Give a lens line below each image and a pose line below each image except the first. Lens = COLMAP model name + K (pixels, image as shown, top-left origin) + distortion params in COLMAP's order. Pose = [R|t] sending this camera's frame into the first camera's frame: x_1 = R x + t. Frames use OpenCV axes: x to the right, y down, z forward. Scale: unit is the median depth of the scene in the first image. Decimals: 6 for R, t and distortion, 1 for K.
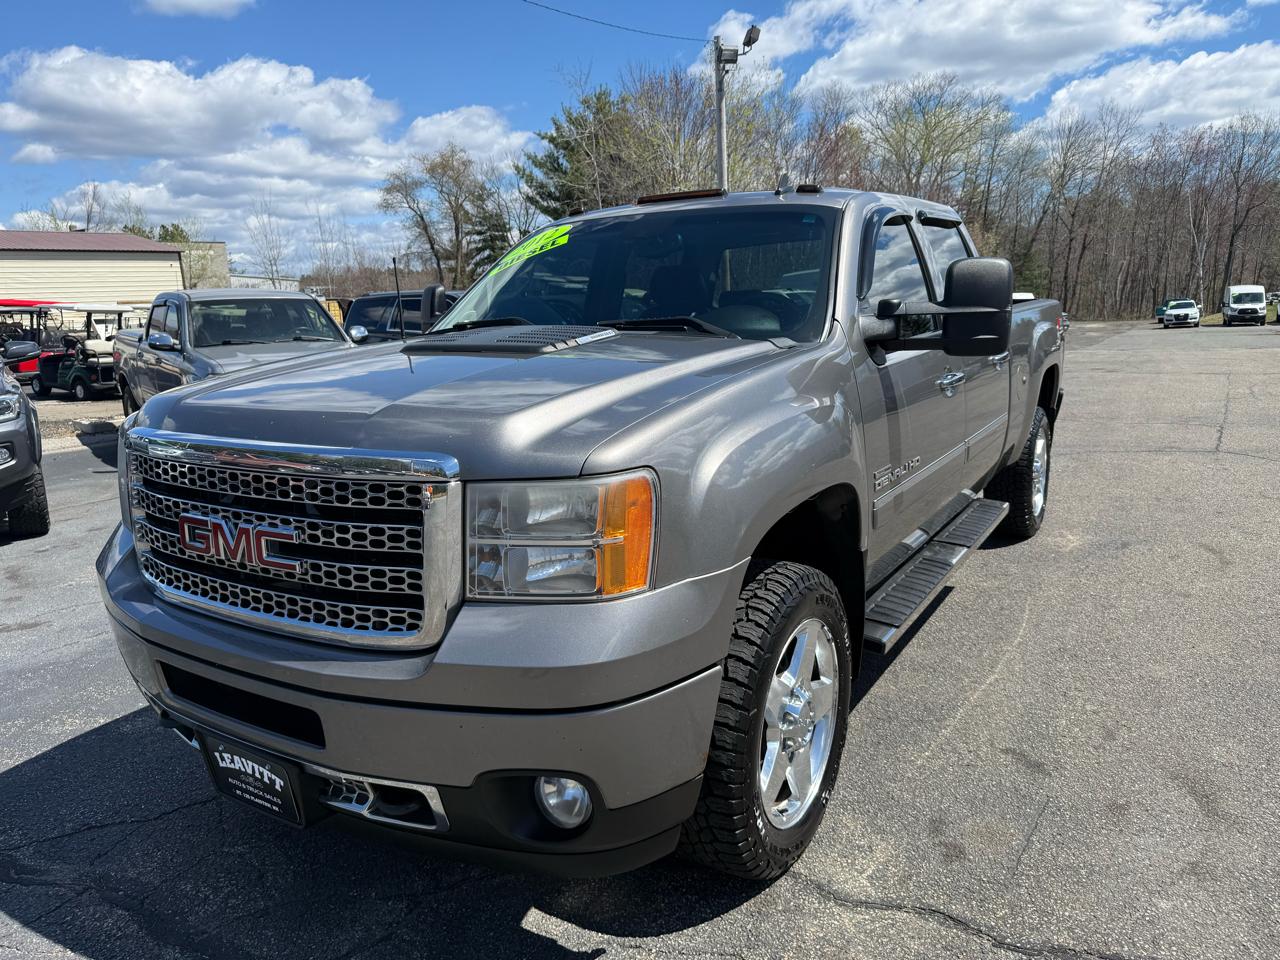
lens RADIAL K [[897.9, 0, 626.0], [0, 897.9, 486.1], [0, 0, 1]] dist [0.035827, -0.036078]
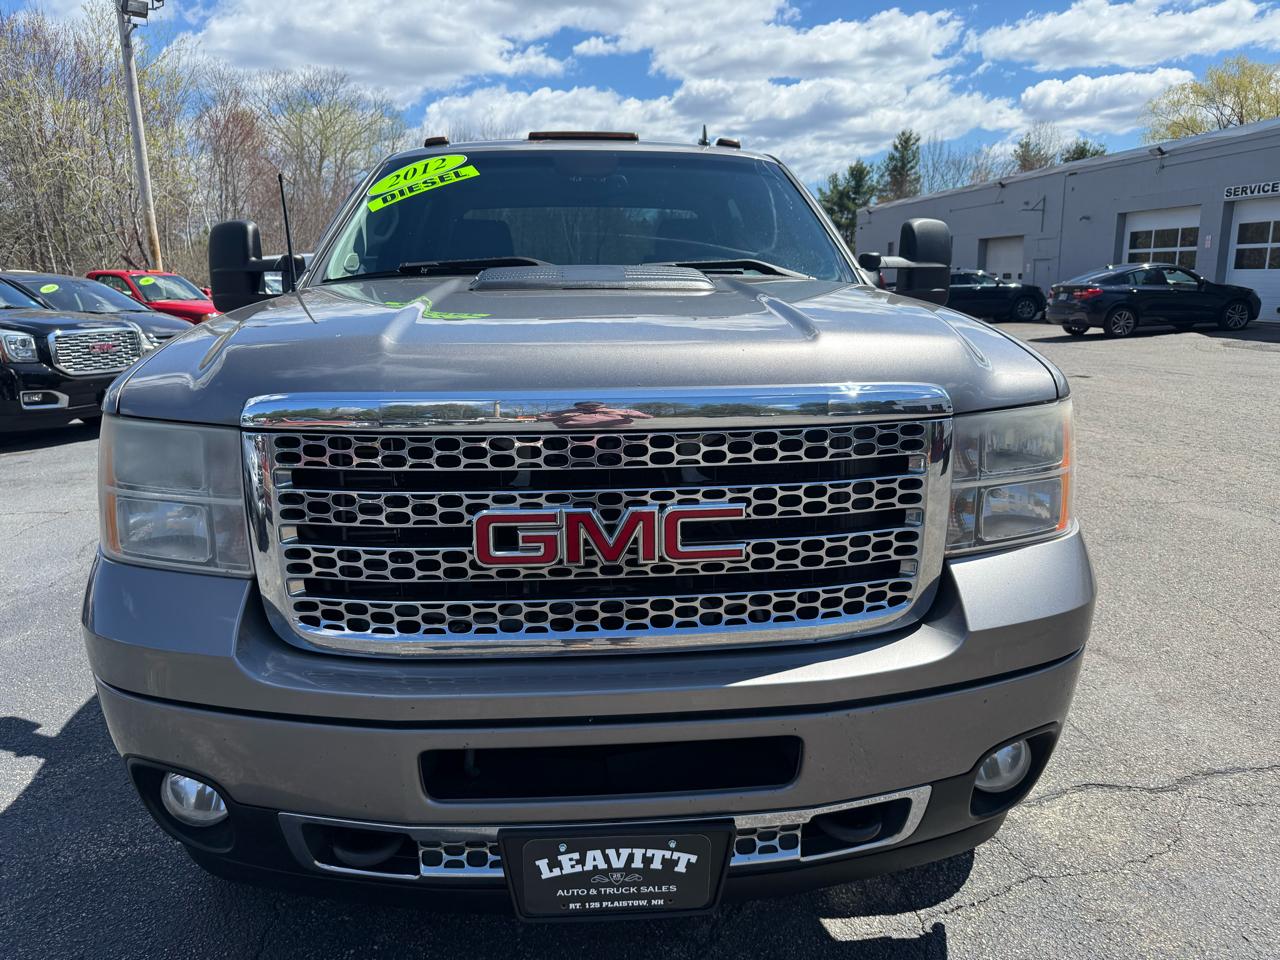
lens RADIAL K [[897.9, 0, 634.7], [0, 897.9, 478.1], [0, 0, 1]] dist [0.035827, -0.036078]
pose [[0.810196, -0.100637, 0.577455, -0.795307], [0.102910, 0.994271, 0.028892, -0.001045], [-0.577054, 0.036018, 0.815911, 0.419467]]
